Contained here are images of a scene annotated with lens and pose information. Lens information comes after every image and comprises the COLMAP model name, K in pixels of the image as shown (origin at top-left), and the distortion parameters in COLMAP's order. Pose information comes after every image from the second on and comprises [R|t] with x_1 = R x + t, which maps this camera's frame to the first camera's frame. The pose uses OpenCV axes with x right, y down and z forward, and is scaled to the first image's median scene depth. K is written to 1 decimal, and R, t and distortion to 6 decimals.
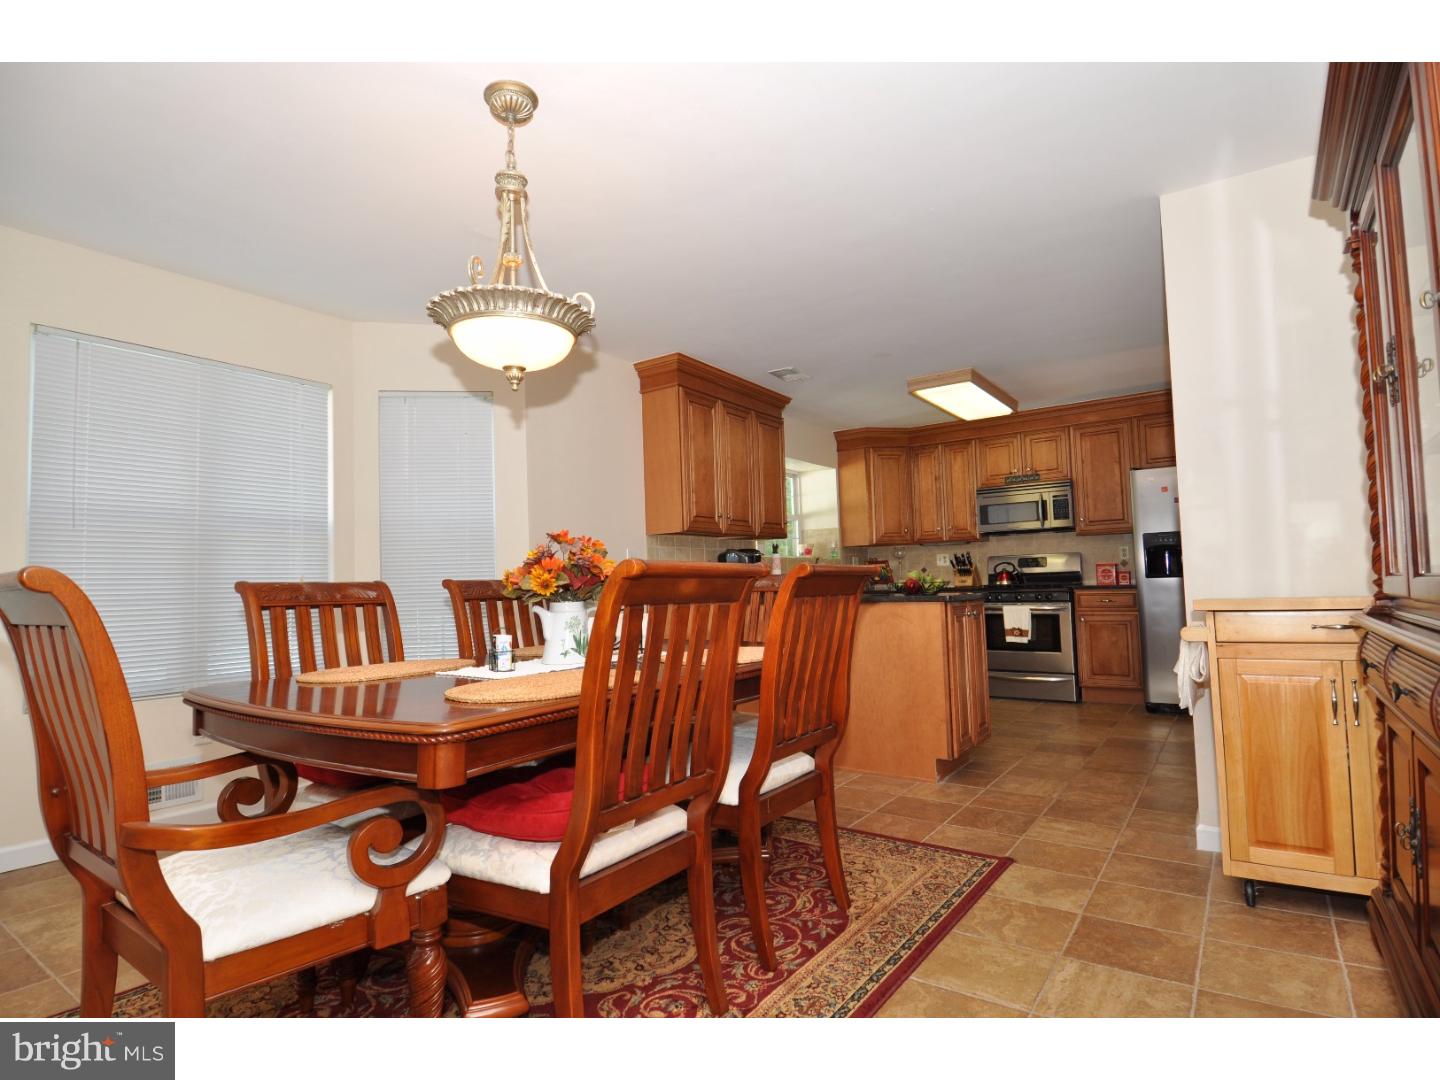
lens RADIAL K [[735.3, 0, 720.0], [0, 735.3, 540.0], [0, 0, 1]] dist [0.002585, -0.000146]
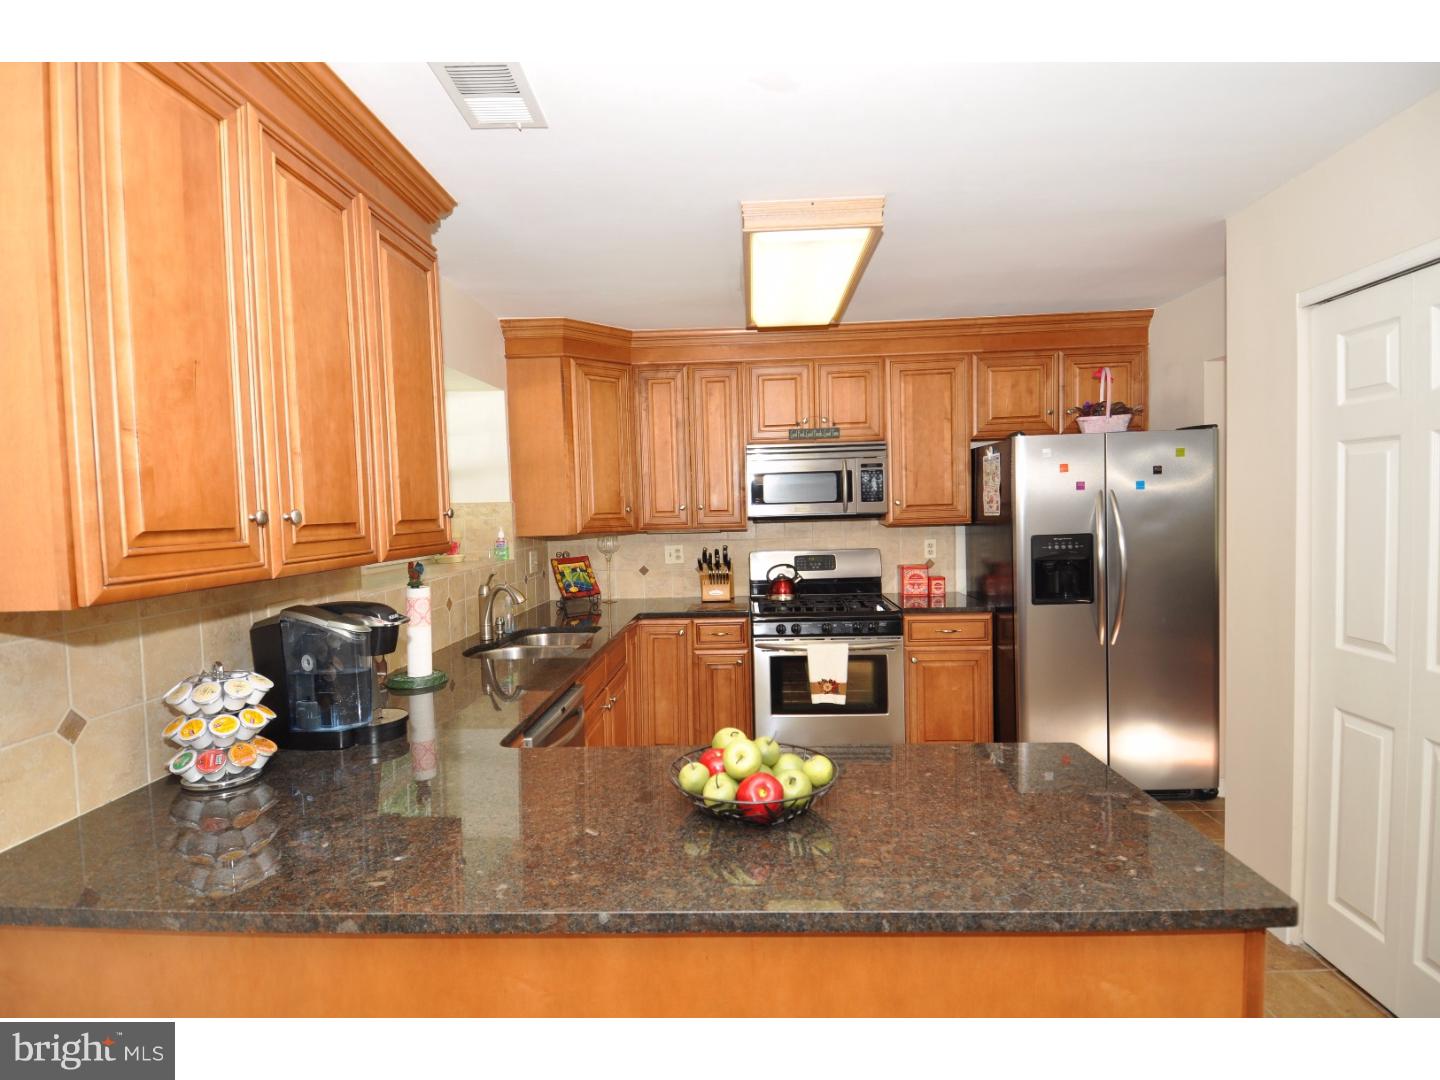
lens RADIAL K [[735.3, 0, 720.0], [0, 735.3, 540.0], [0, 0, 1]] dist [0.002585, -0.000146]
pose [[0.837926, -0.017726, 0.545495, -0.004817], [-0.030031, 0.996461, 0.078510, -0.041494], [-0.544956, -0.082167, 0.834429, 0.534368]]
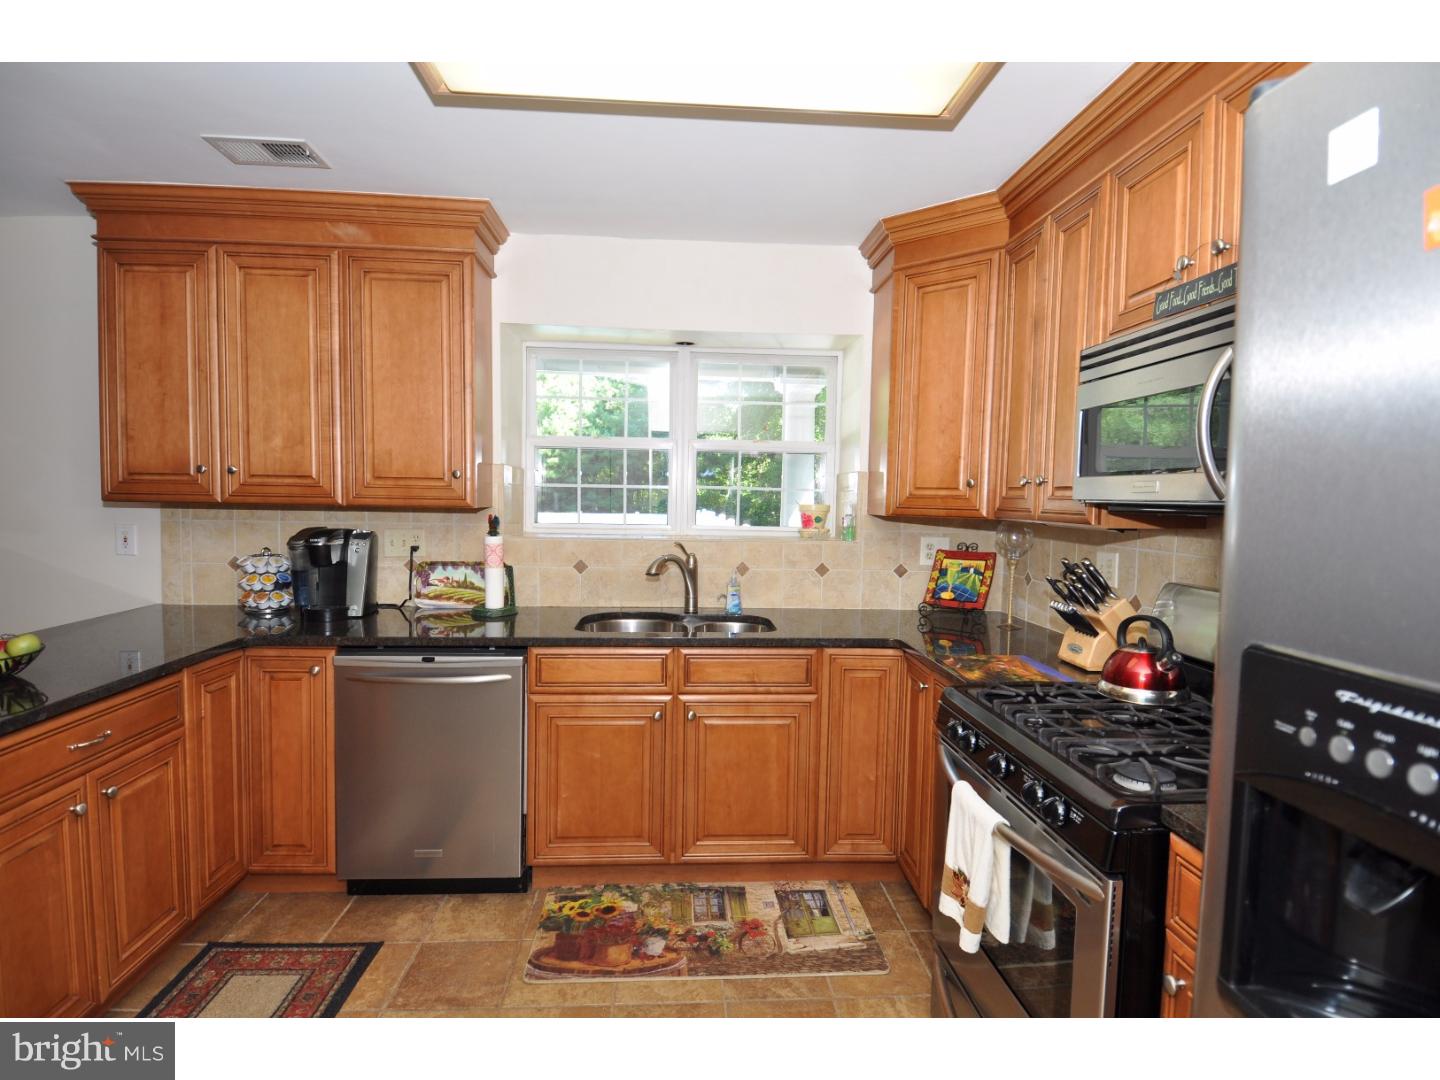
lens RADIAL K [[735.3, 0, 720.0], [0, 735.3, 540.0], [0, 0, 1]] dist [0.002585, -0.000146]
pose [[0.635987, 0.086497, -0.766837, 0.520912], [0.008780, 0.992823, 0.119270, -0.033827], [0.771650, -0.082587, 0.630663, 0.752265]]
